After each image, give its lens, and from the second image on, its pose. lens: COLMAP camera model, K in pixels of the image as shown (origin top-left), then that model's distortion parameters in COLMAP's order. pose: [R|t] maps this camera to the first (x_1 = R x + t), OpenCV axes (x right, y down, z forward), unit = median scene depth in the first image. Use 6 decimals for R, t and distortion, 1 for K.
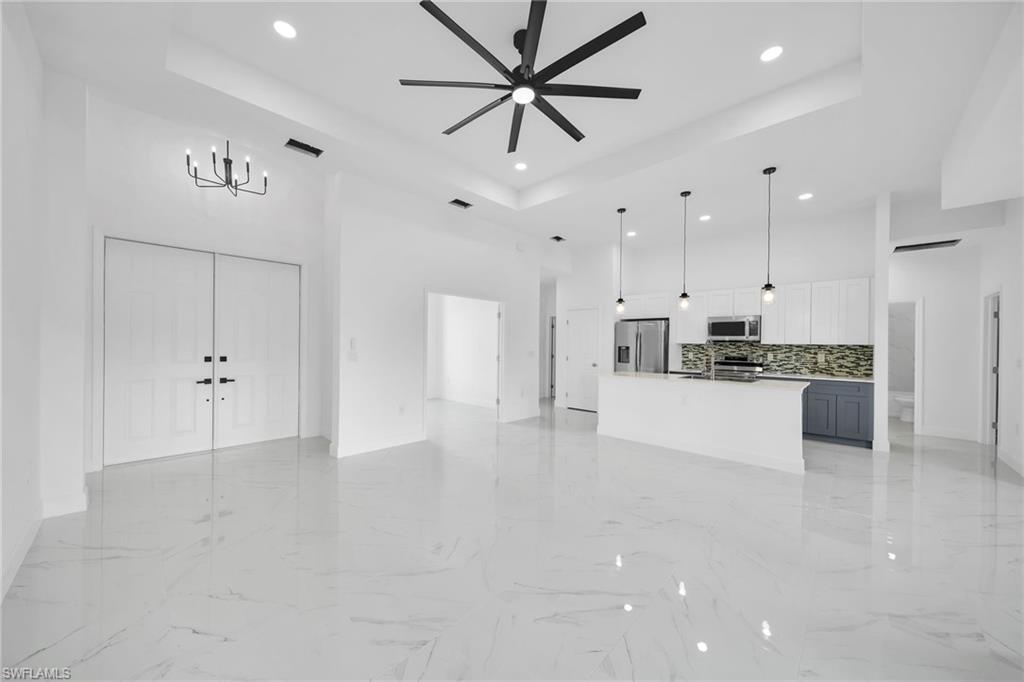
lens RADIAL K [[381.5, 0, 506.9], [0, 381.5, 344.4], [0, 0, 1]] dist [0.000359, 0.000025]
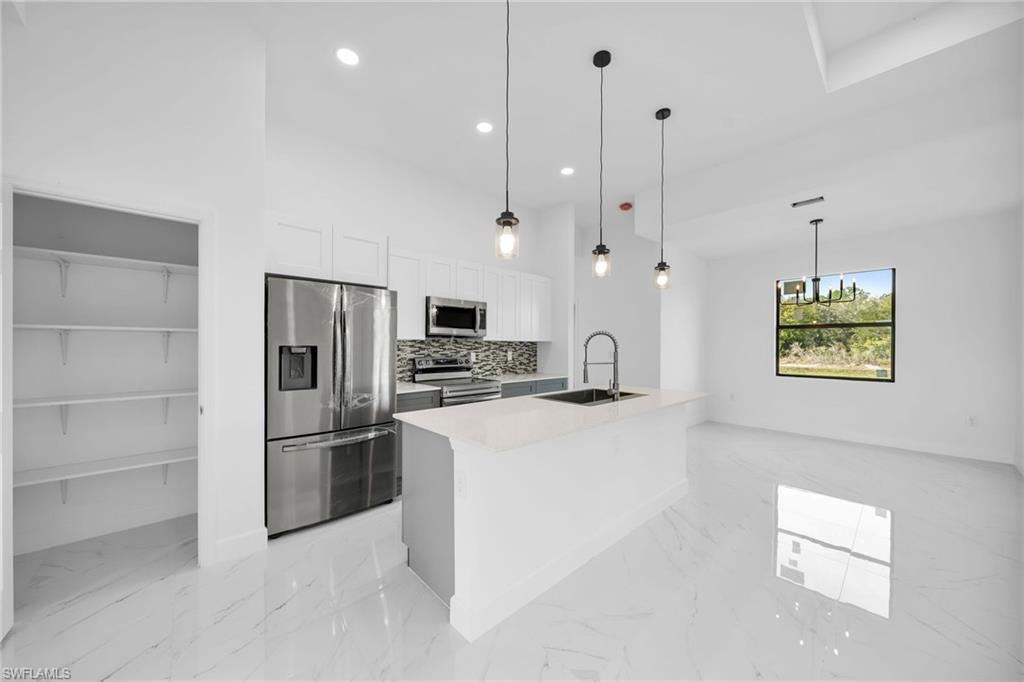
lens RADIAL K [[381.5, 0, 506.6], [0, 381.5, 348.8], [0, 0, 1]] dist [0.000359, 0.000025]
pose [[0.060417, -0.015737, 0.998049, -0.090455], [0.006515, 0.999861, 0.015371, 0.004549], [-0.998152, 0.005573, 0.060511, 0.927381]]
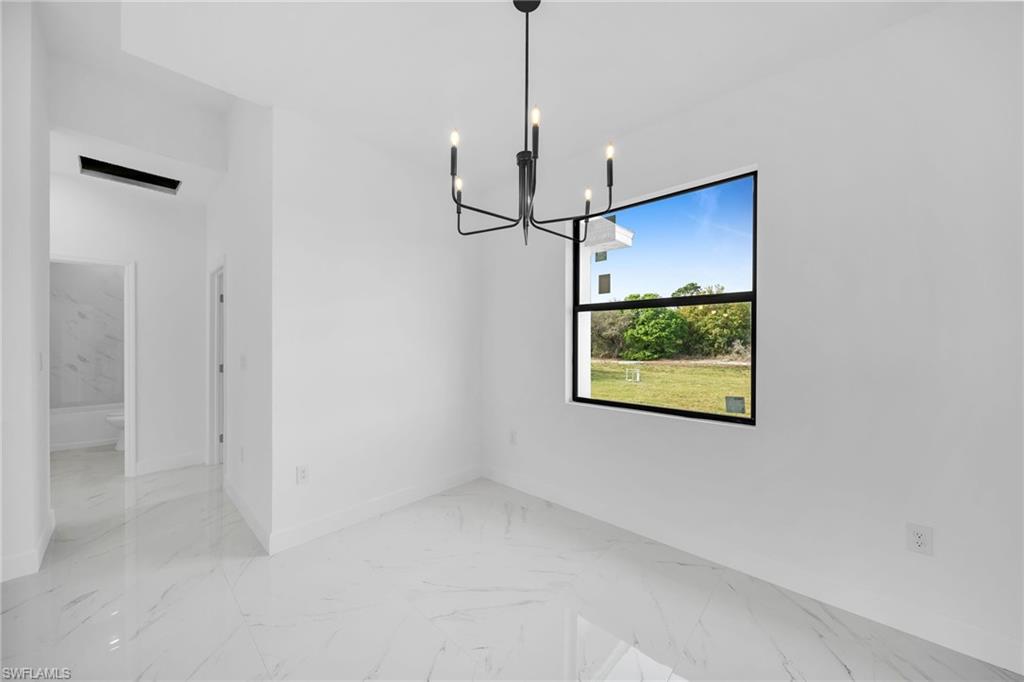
lens RADIAL K [[381.5, 0, 514.5], [0, 381.5, 343.9], [0, 0, 1]] dist [0.000359, 0.000025]
pose [[-0.044554, -0.009150, 0.998965, 0.422308], [0.005530, 0.999940, 0.009406, 0.011133], [-0.998992, 0.005943, -0.044501, 0.393986]]
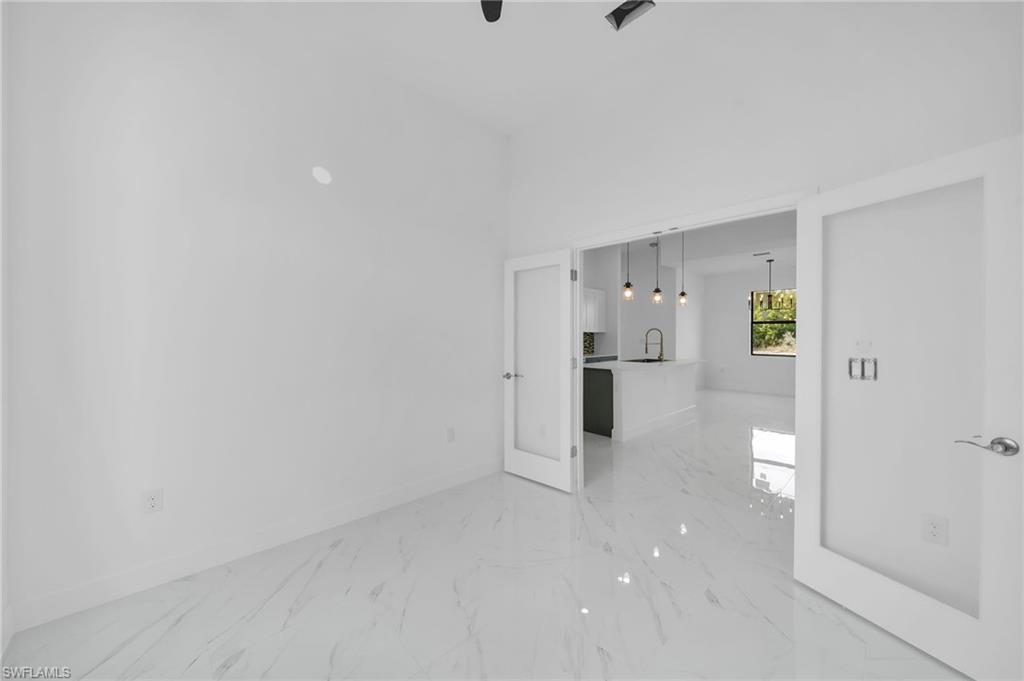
lens RADIAL K [[381.5, 0, 516.6], [0, 381.5, 331.7], [0, 0, 1]] dist [0.000359, 0.000025]
pose [[0.037239, 0.002702, 0.999303, -0.580448], [0.007136, 0.999970, -0.002970, 0.000752], [-0.999281, 0.007241, 0.037219, 1.148962]]
